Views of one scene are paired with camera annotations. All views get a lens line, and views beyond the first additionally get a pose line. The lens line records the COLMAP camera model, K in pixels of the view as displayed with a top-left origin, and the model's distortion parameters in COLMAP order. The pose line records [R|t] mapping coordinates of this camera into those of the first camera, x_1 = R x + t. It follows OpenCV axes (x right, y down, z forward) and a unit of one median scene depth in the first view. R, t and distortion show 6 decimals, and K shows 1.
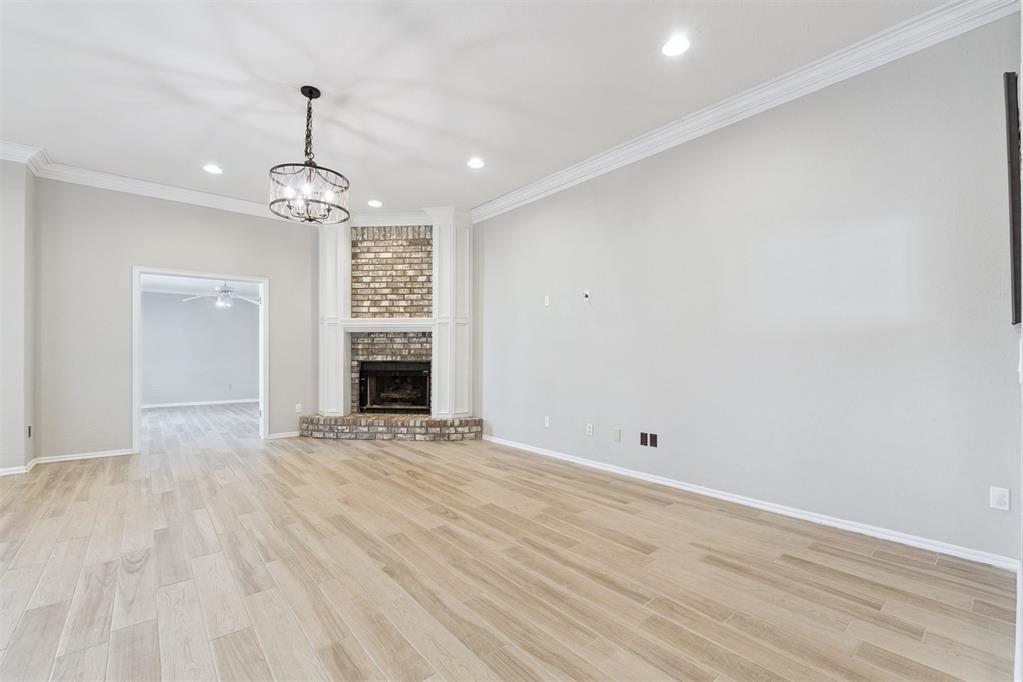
lens RADIAL K [[433.7, 0, 521.7], [0, 433.7, 349.7], [0, 0, 1]] dist [-0.001074, -0.003302]
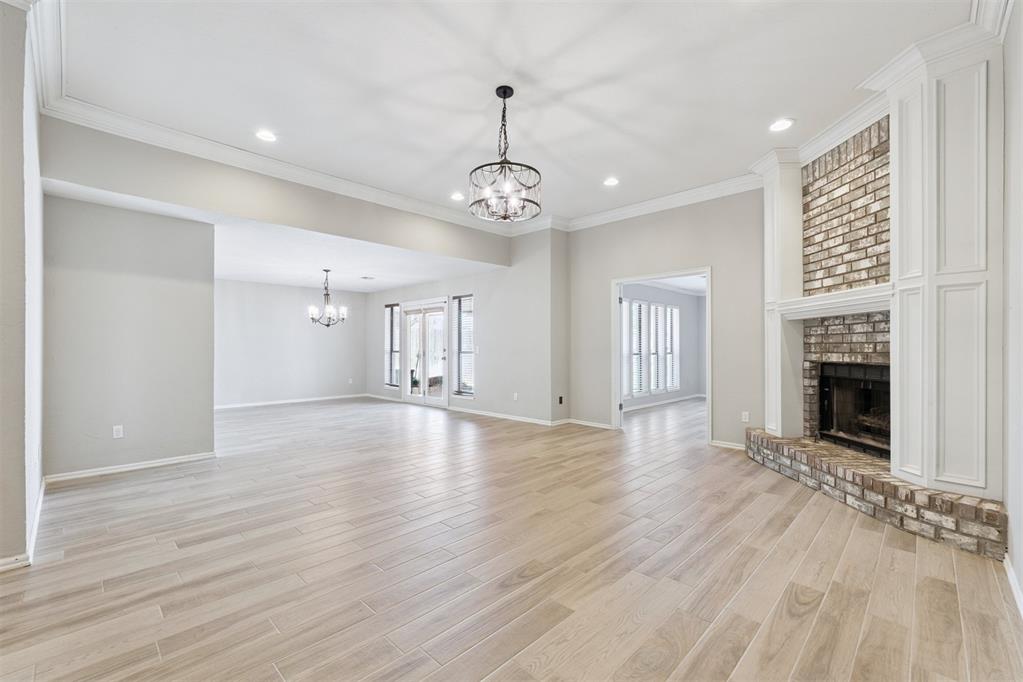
lens RADIAL K [[433.7, 0, 492.9], [0, 433.7, 347.2], [0, 0, 1]] dist [-0.001074, -0.003302]
pose [[0.064262, -0.001216, -0.997932, 0.285808], [0.006562, 0.999978, -0.000796, 0.001368], [0.997911, -0.006497, 0.064269, 0.495760]]
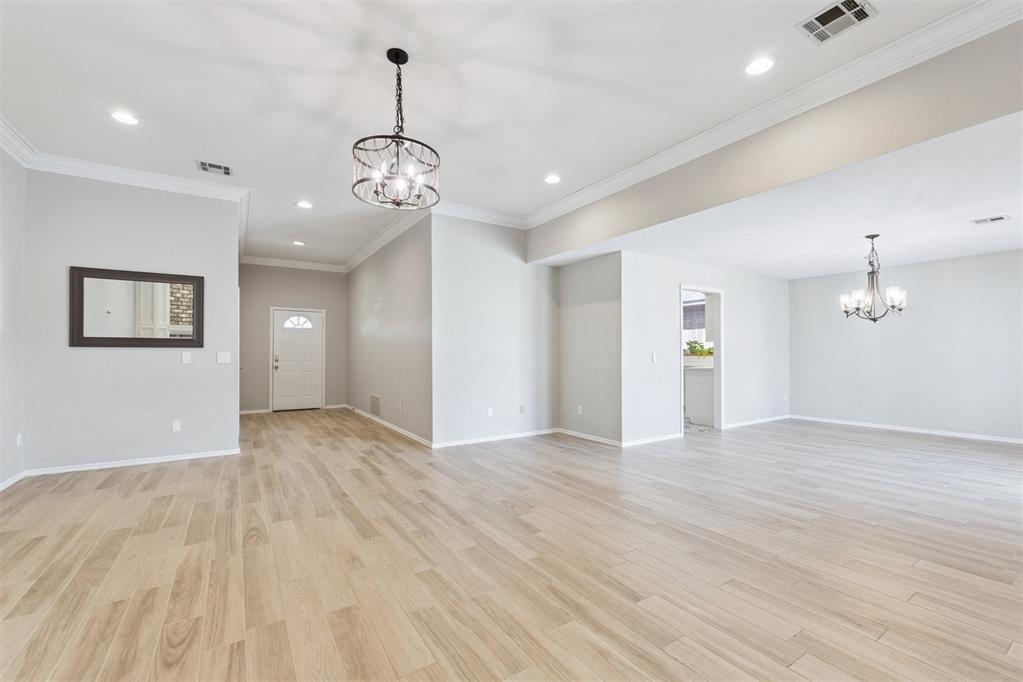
lens RADIAL K [[433.7, 0, 528.9], [0, 433.7, 349.6], [0, 0, 1]] dist [-0.001074, -0.003302]
pose [[-0.993214, 0.002652, 0.116271, -0.461211], [0.001073, 0.999906, -0.013640, 0.001278], [-0.116296, -0.013423, -0.993124, 0.995443]]
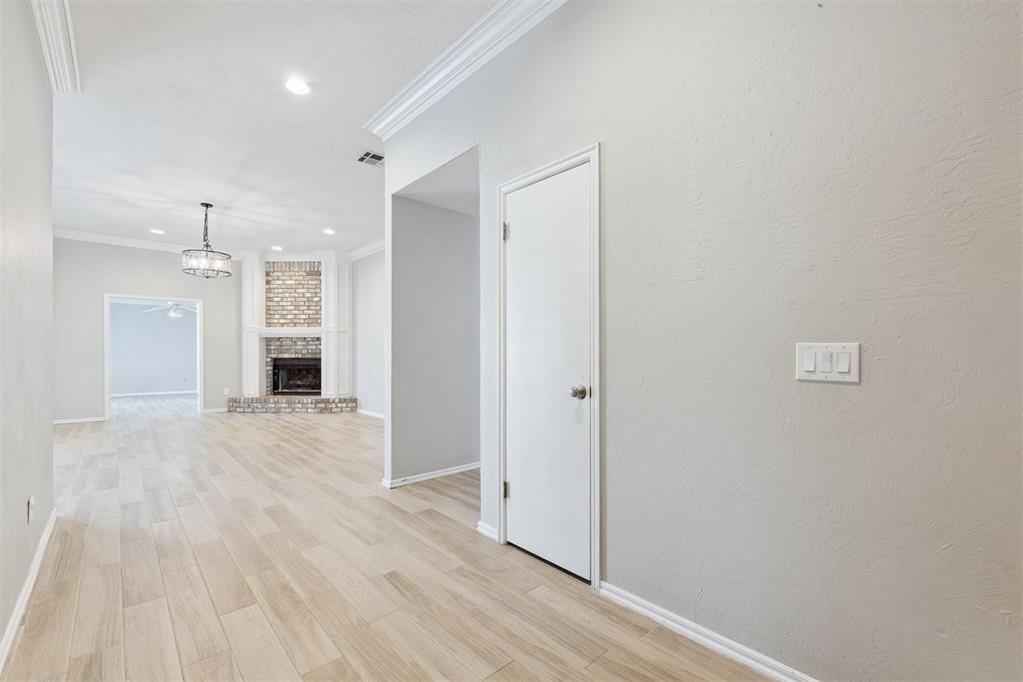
lens RADIAL K [[433.7, 0, 522.0], [0, 433.7, 353.1], [0, 0, 1]] dist [-0.001074, -0.003302]
pose [[0.999204, -0.001649, 0.039851, 0.401863], [0.001271, 0.999954, 0.009508, -0.001509], [-0.039864, -0.009450, 0.999160, -0.456599]]
